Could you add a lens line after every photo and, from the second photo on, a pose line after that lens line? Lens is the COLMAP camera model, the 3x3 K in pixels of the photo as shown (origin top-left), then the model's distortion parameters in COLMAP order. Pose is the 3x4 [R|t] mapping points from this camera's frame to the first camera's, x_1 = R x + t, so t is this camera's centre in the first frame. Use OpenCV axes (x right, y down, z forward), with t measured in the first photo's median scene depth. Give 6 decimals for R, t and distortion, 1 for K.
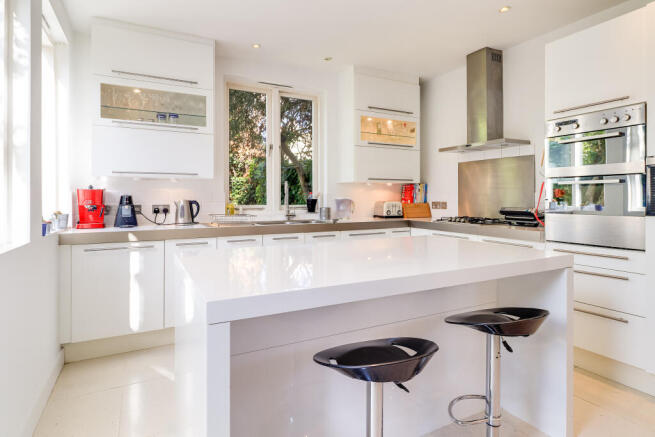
lens RADIAL K [[360.2, 0, 327.6], [0, 360.2, 197.9], [0, 0, 1]] dist [0.003256, -0.000029]
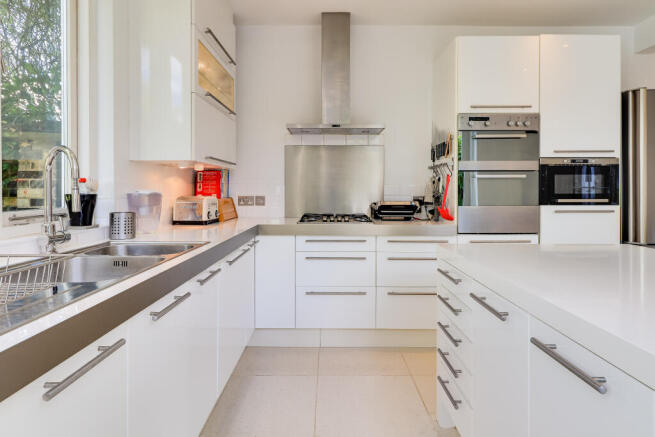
lens RADIAL K [[367.9, 0, 327.2], [0, 367.9, 194.9], [0, 0, 1]] dist [0.003266, 0.000174]
pose [[0.470463, -0.014074, 0.882307, -0.332799], [0.001362, 0.999883, 0.015223, -0.003308], [-0.882418, -0.005960, 0.470428, 0.600127]]
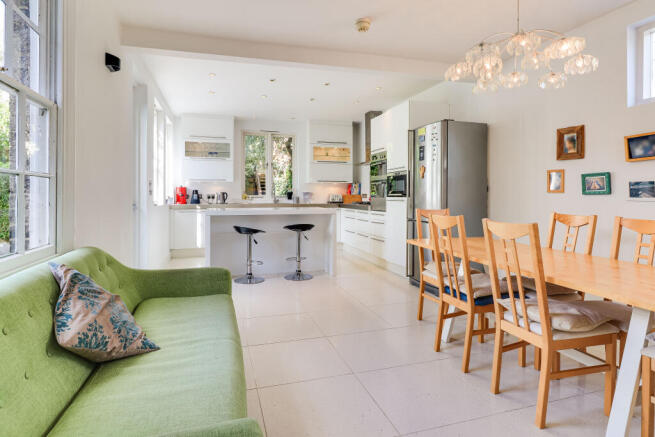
lens RADIAL K [[367.9, 0, 327.2], [0, 367.9, 194.9], [0, 0, 1]] dist [0.003266, 0.000174]
pose [[0.981047, 0.000489, -0.193767, 0.558834], [-0.000953, 0.999997, -0.002303, 0.023673], [0.193765, 0.002444, 0.981045, -0.880589]]
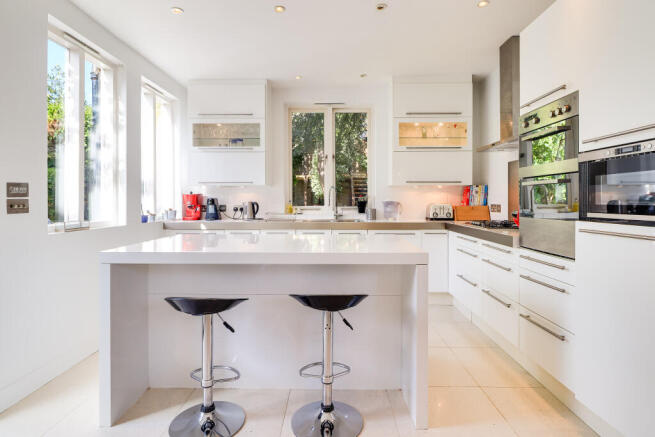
lens RADIAL K [[359.7, 0, 327.4], [0, 359.7, 202.0], [0, 0, 1]] dist [0.000826, 0.000049]
pose [[0.875636, 0.002571, -0.482964, 0.446177], [-0.000559, 0.999991, 0.004310, 0.000994], [0.482971, -0.003504, 0.875629, -0.032598]]
